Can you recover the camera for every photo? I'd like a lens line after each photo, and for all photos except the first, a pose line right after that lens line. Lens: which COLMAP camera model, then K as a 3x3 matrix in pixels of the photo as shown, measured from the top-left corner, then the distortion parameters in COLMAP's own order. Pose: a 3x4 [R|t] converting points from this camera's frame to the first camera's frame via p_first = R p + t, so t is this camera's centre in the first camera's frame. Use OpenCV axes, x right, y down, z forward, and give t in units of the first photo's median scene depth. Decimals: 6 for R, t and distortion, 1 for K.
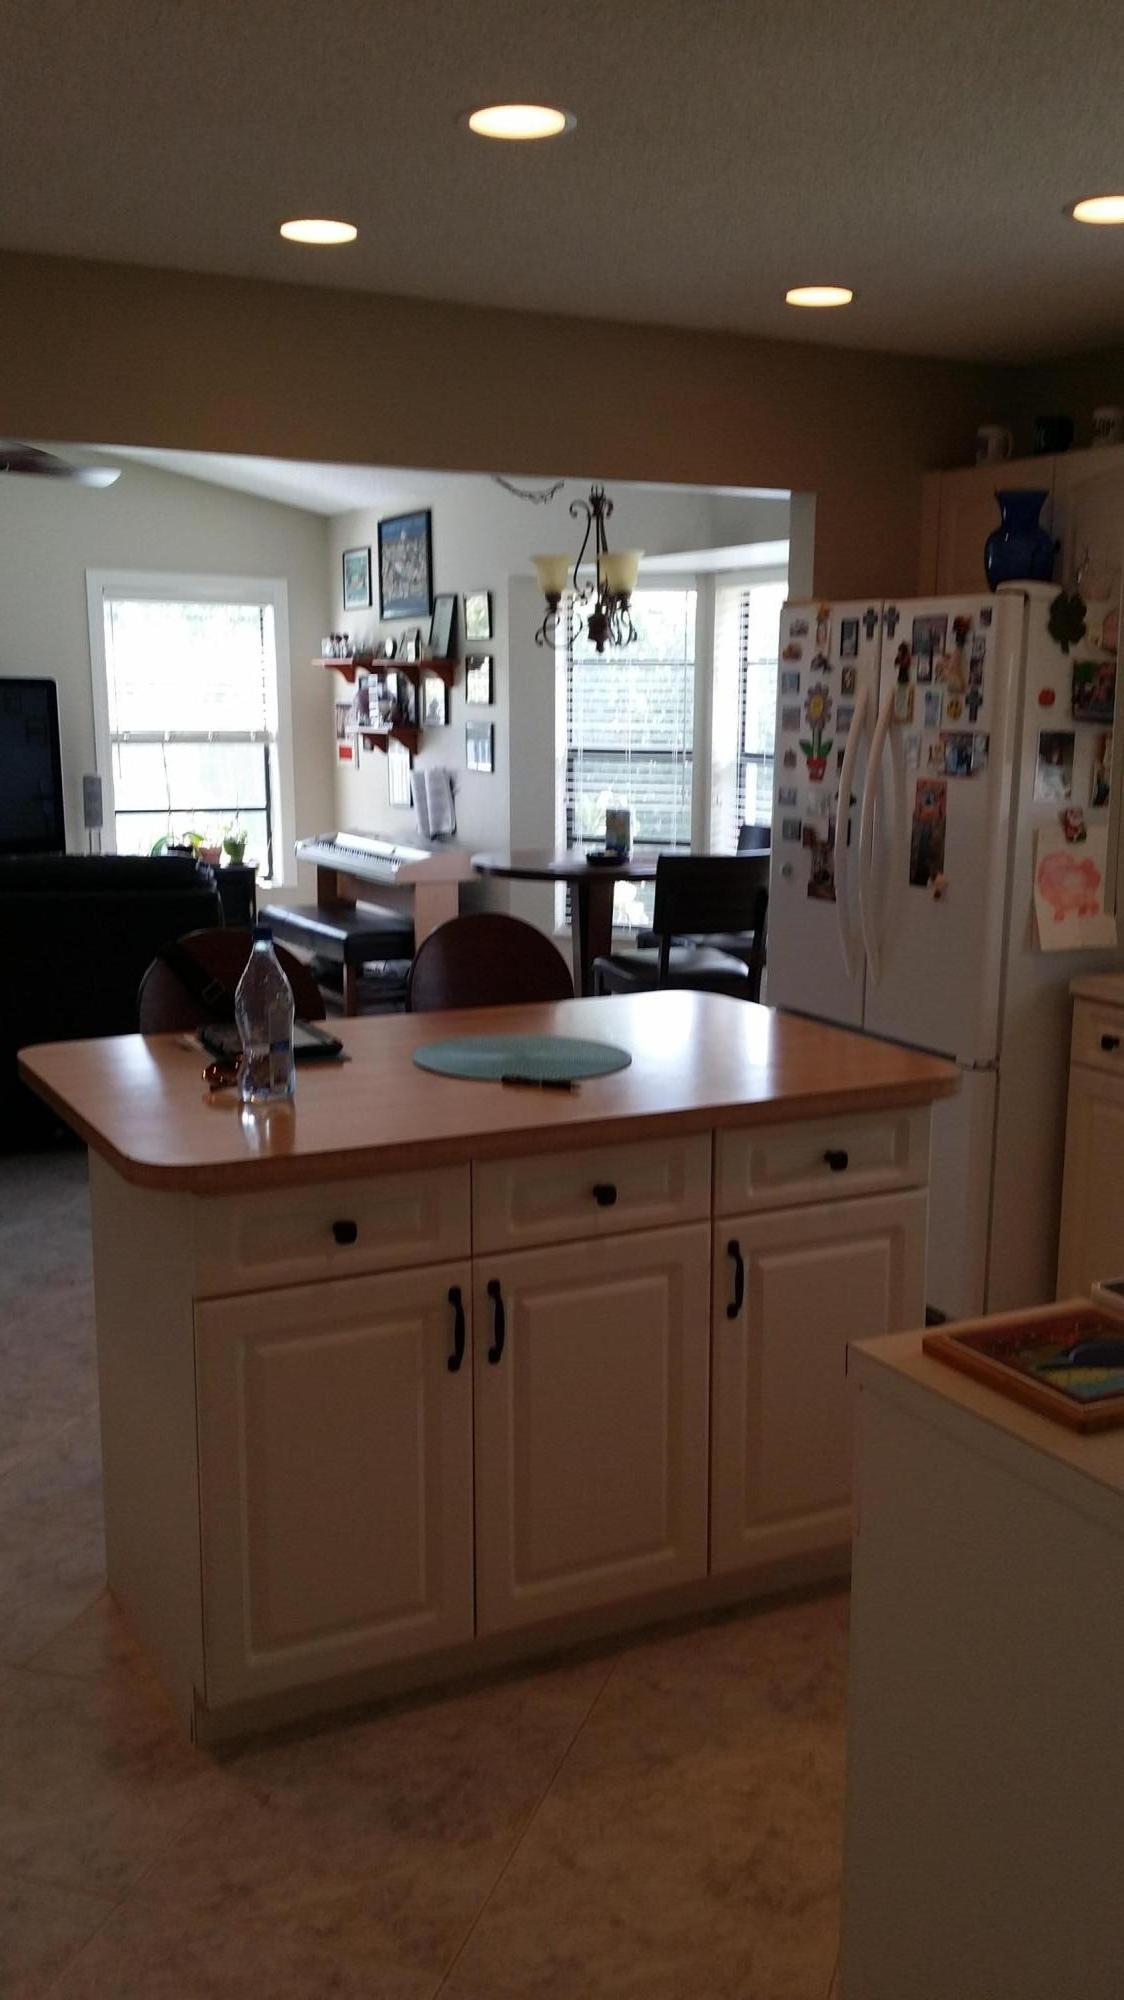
lens RADIAL K [[1737.0, 0, 562.0], [0, 1737.0, 1000.0], [0, 0, 1]] dist [0.003438, 0.000228]
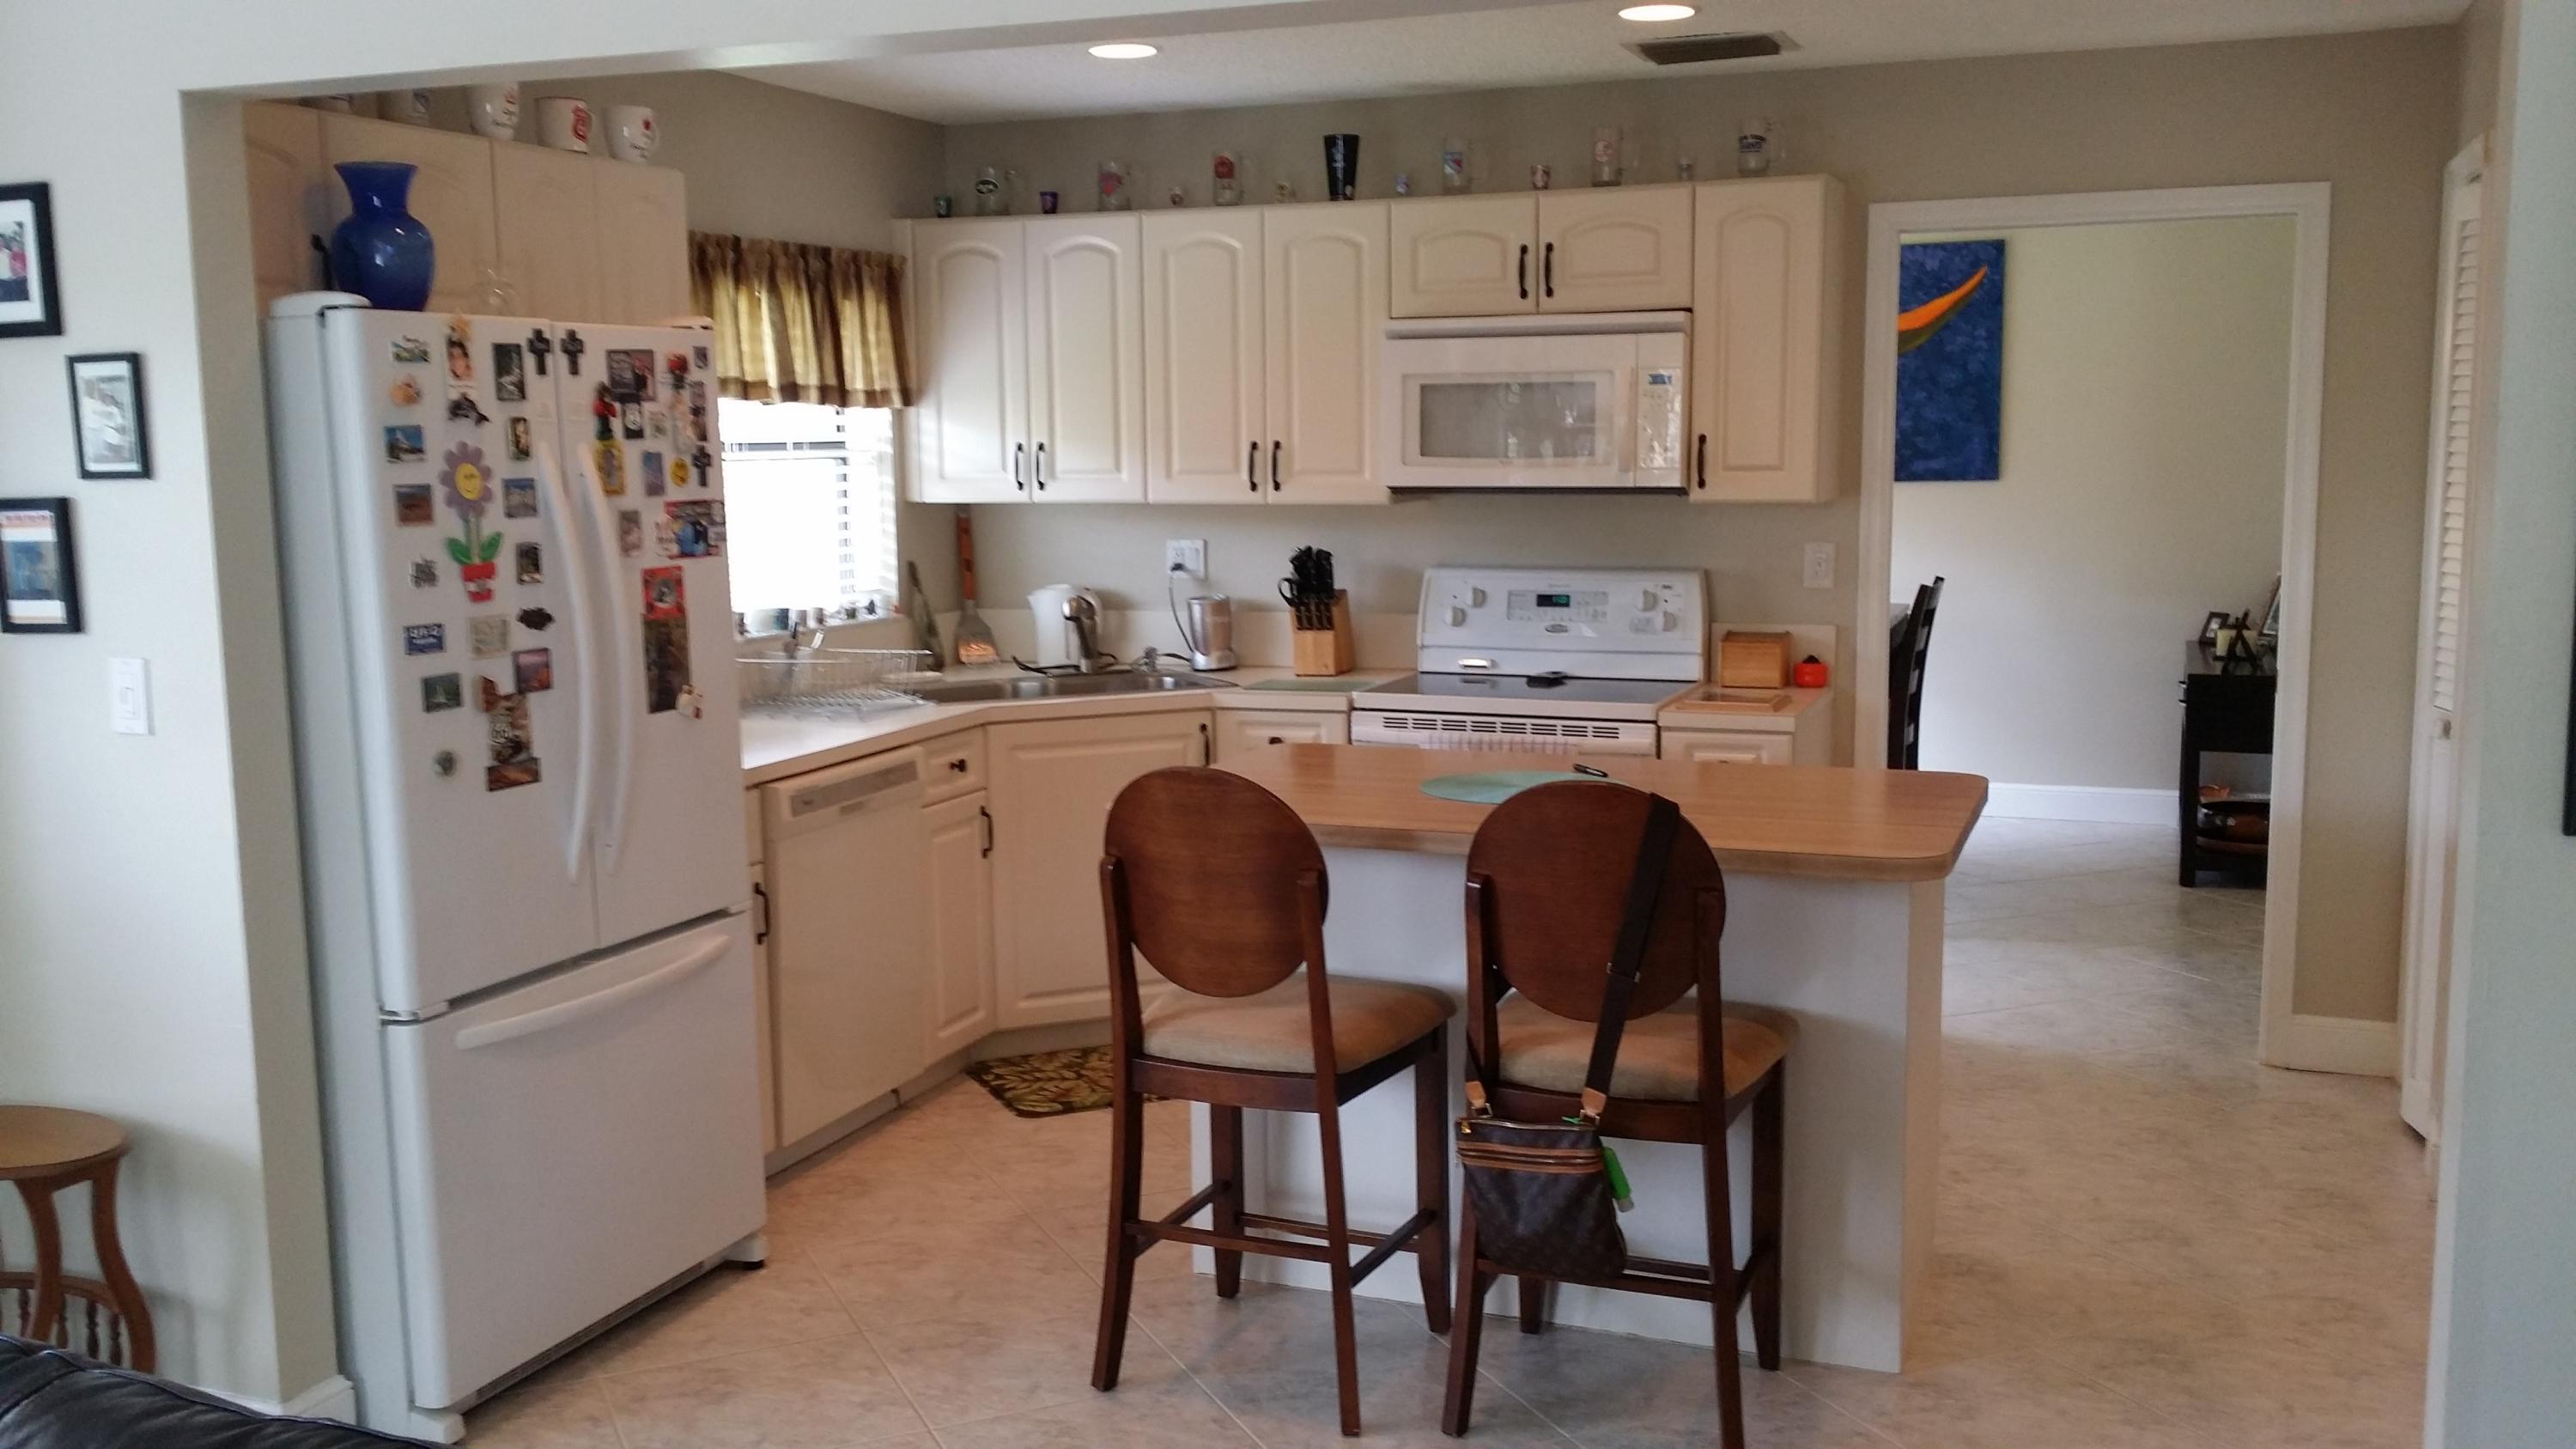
lens RADIAL K [[2237.6, 0, 1288.0], [0, 2237.6, 724.5], [0, 0, 1]] dist [0.003438, 0.000228]
pose [[-0.663167, -0.088957, 0.743166, -0.663241], [0.148961, 0.957363, 0.247523, -0.249884], [-0.733498, 0.274852, -0.621640, 1.362780]]
